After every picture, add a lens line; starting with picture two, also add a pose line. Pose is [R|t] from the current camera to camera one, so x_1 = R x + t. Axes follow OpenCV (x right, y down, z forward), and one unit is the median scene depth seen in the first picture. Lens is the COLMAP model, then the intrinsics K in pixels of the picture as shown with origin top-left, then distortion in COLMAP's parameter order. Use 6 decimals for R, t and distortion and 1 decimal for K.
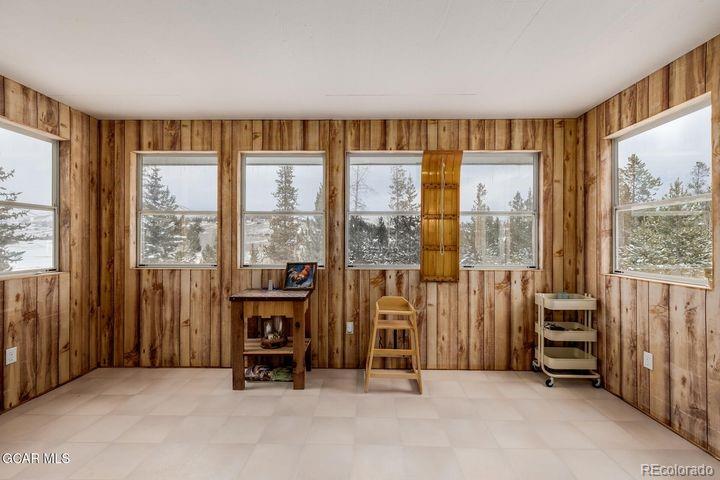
lens RADIAL K [[314.3, 0, 359.2], [0, 314.3, 239.3], [0, 0, 1]] dist [0.002277, 0.000191]
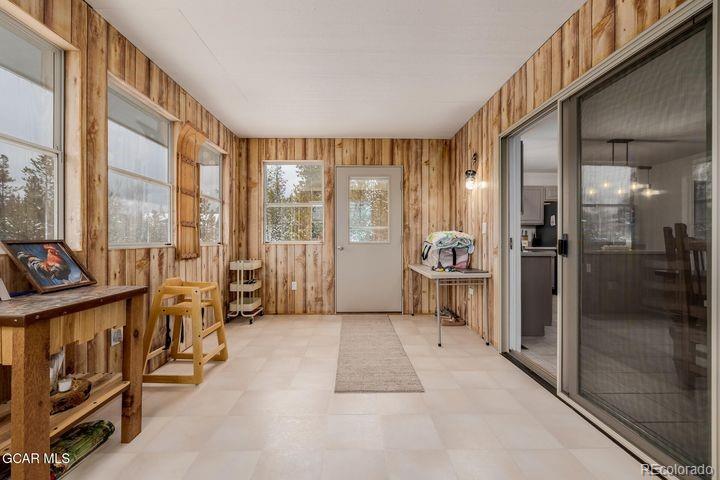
lens RADIAL K [[301.1, 0, 357.0], [0, 301.1, 238.0], [0, 0, 1]] dist [-0.001901, -0.000832]
pose [[-0.032156, 0.002268, 0.999480, -0.741942], [-0.003228, 0.999992, -0.002373, 0.075618], [-0.999478, -0.003302, -0.032149, 0.536675]]
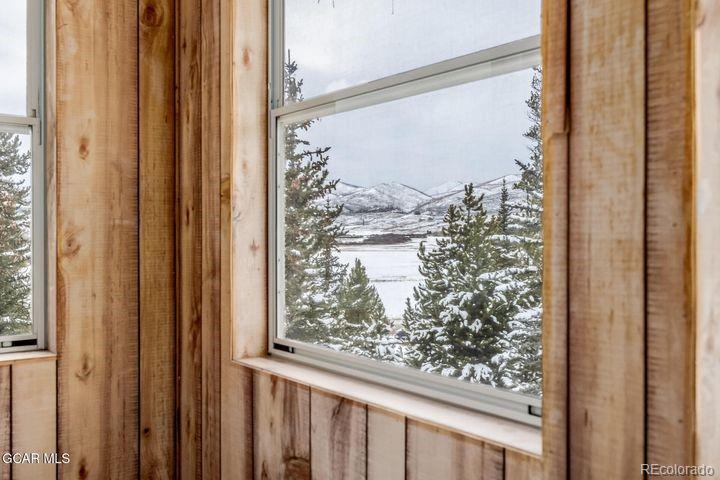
lens RADIAL K [[706.2, 0, 358.8], [0, 706.2, 238.8], [0, 0, 1]] dist [-0.054582, 0.000000]
pose [[0.625395, 0.001392, -0.780307, -0.292253], [0.003673, 0.999982, 0.004728, 0.002480], [0.780300, -0.005823, 0.625379, 0.818947]]
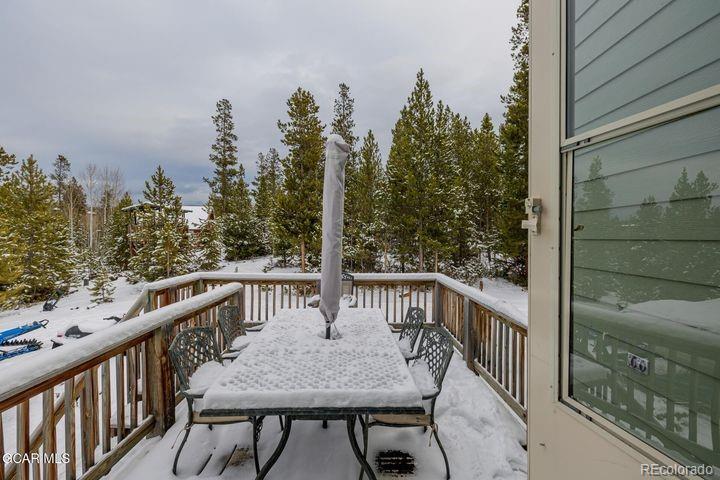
lens RADIAL K [[301.1, 0, 359.1], [0, 301.1, 238.5], [0, 0, 1]] dist [-0.001901, -0.000832]
pose [[-0.025956, -0.011311, 0.999599, 0.117328], [-0.005720, 0.999921, 0.011166, 0.020358], [-0.999647, -0.005428, -0.026018, 0.083147]]
